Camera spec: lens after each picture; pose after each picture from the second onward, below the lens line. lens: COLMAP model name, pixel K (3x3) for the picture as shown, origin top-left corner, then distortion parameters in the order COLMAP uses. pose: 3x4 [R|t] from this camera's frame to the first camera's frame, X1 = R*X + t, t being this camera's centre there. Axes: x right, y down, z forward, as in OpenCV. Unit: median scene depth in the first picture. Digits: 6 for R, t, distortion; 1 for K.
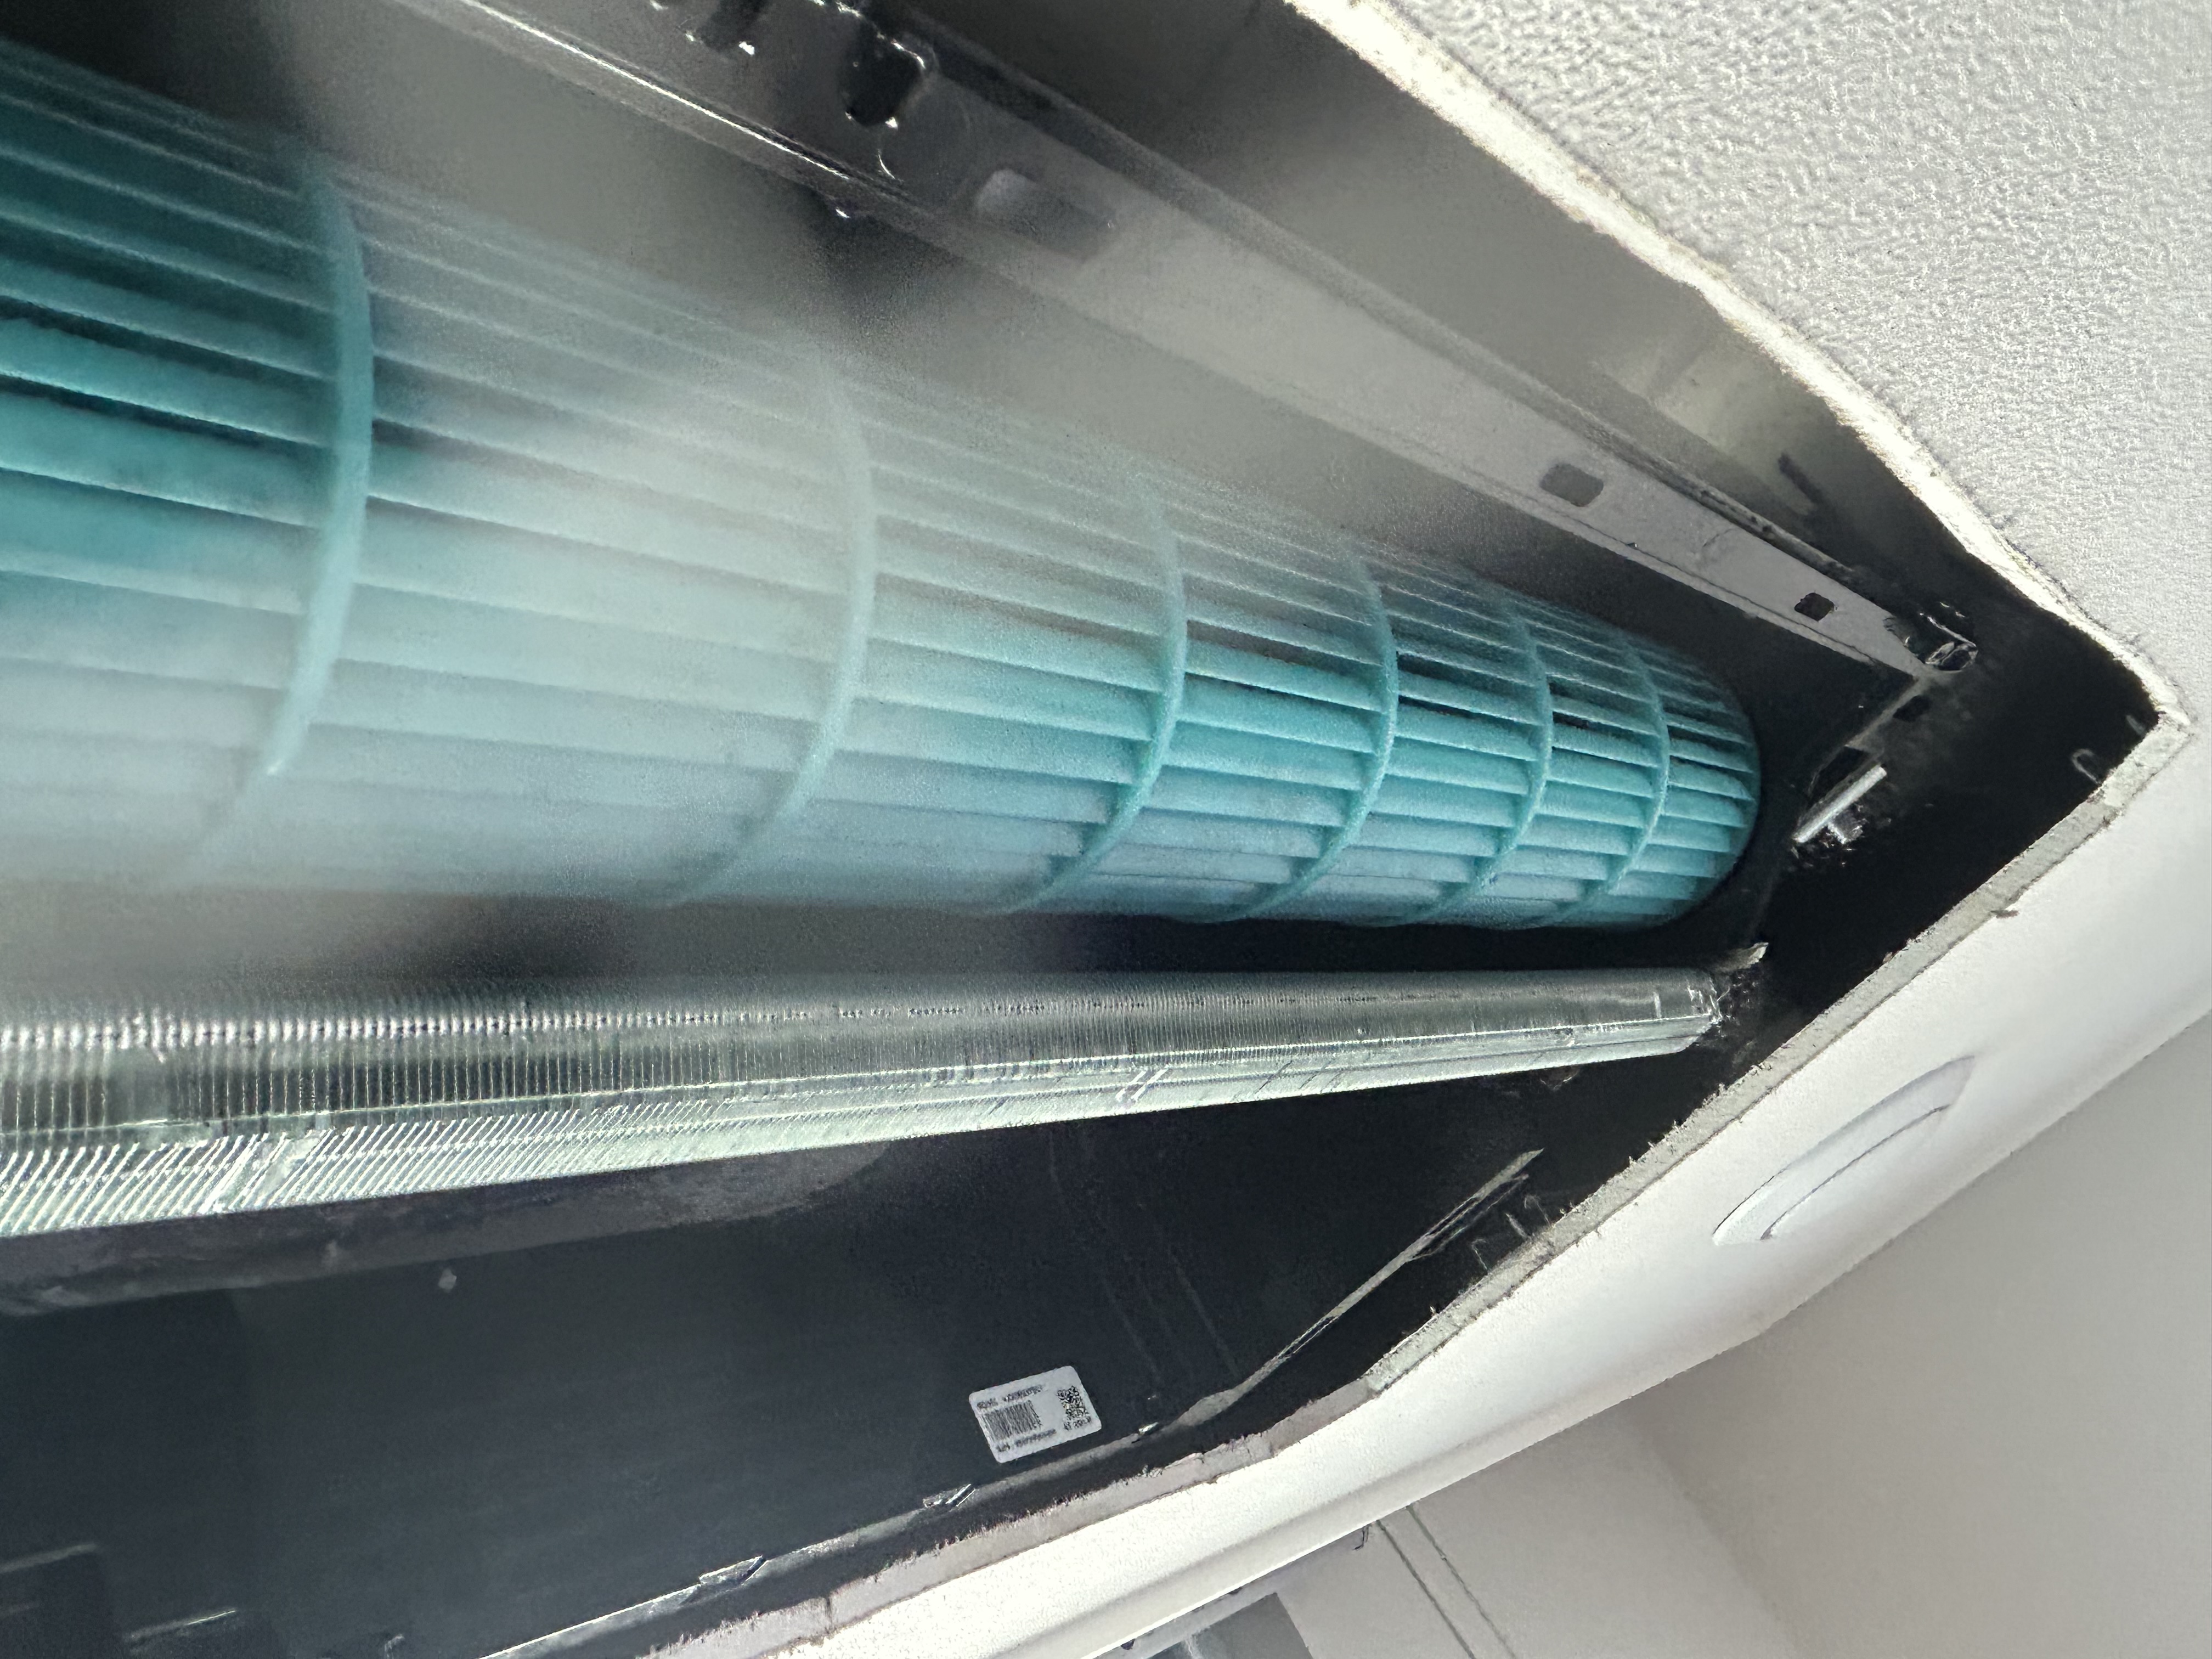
lens RADIAL K [[1623.4, 0, 1115.2], [0, 1623.4, 834.1], [0, 0, 1]] dist [0.006919, -0.001053]
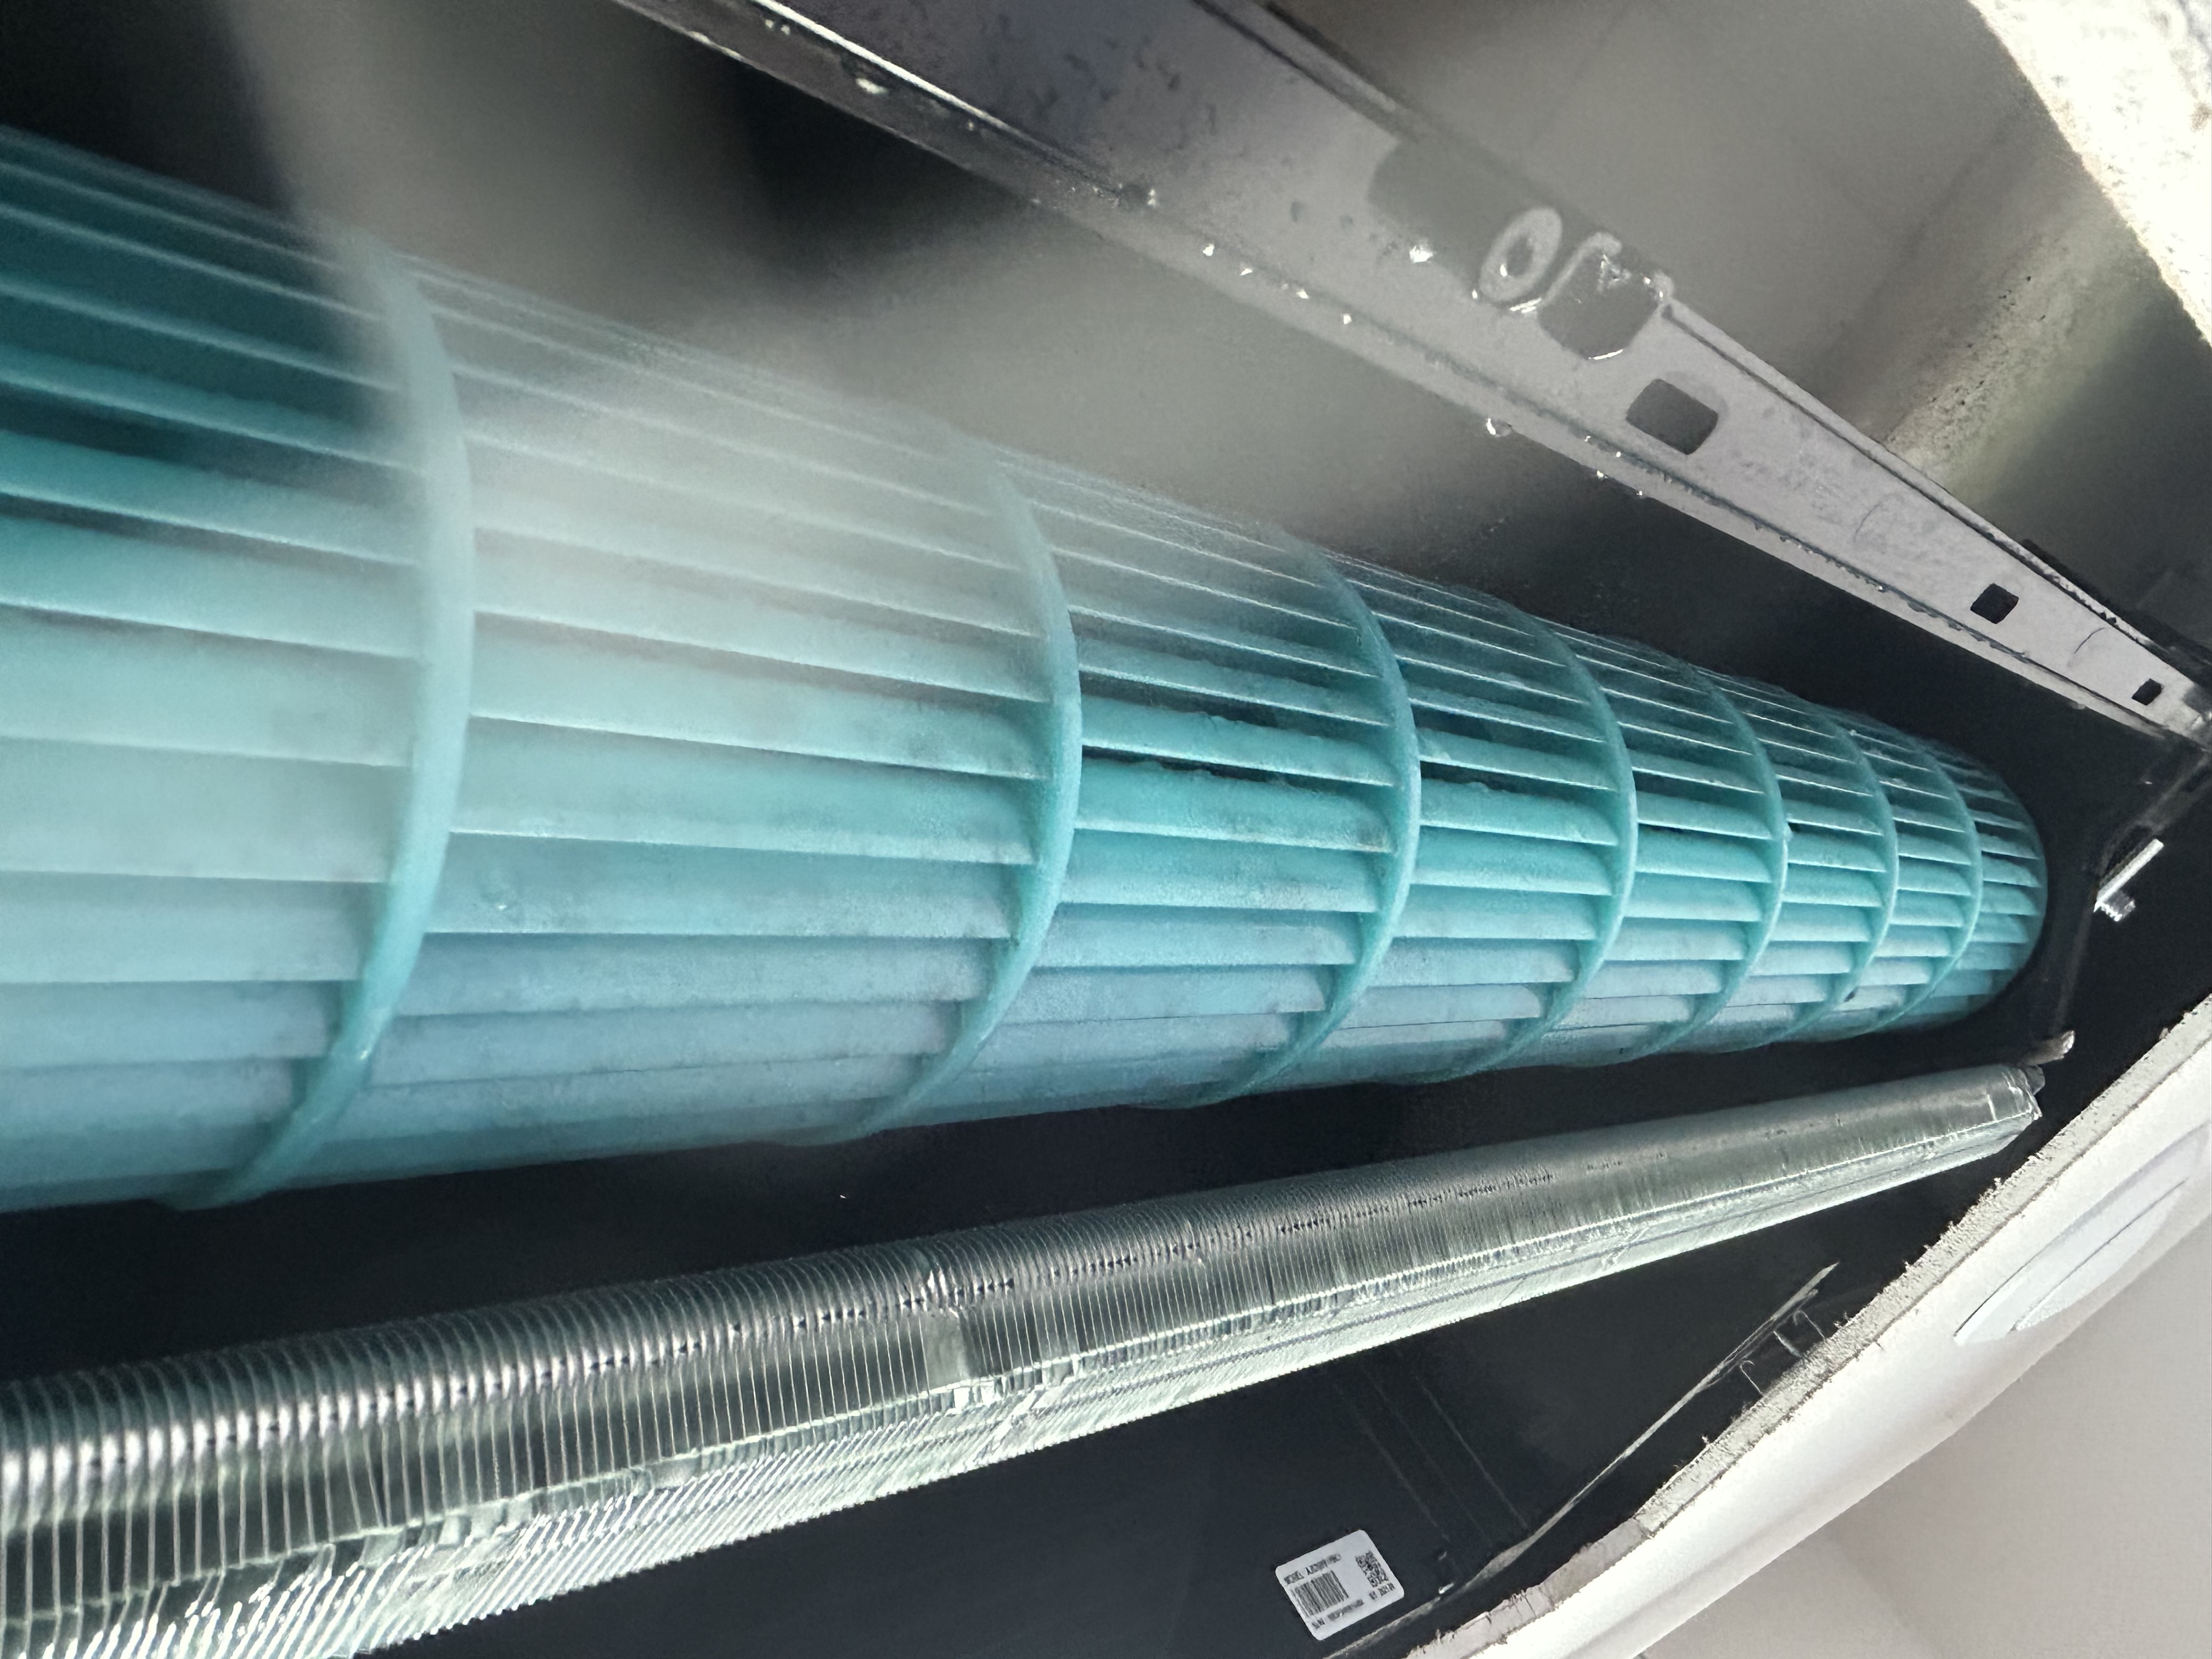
lens RADIAL K [[1623.4, 0, 1089.0], [0, 1623.4, 817.3], [0, 0, 1]] dist [0.006919, -0.001053]
pose [[0.995292, -0.090478, -0.034745, -0.124567], [0.086988, 0.992006, -0.091413, -0.019885], [0.042738, 0.087960, 0.995207, -0.006882]]
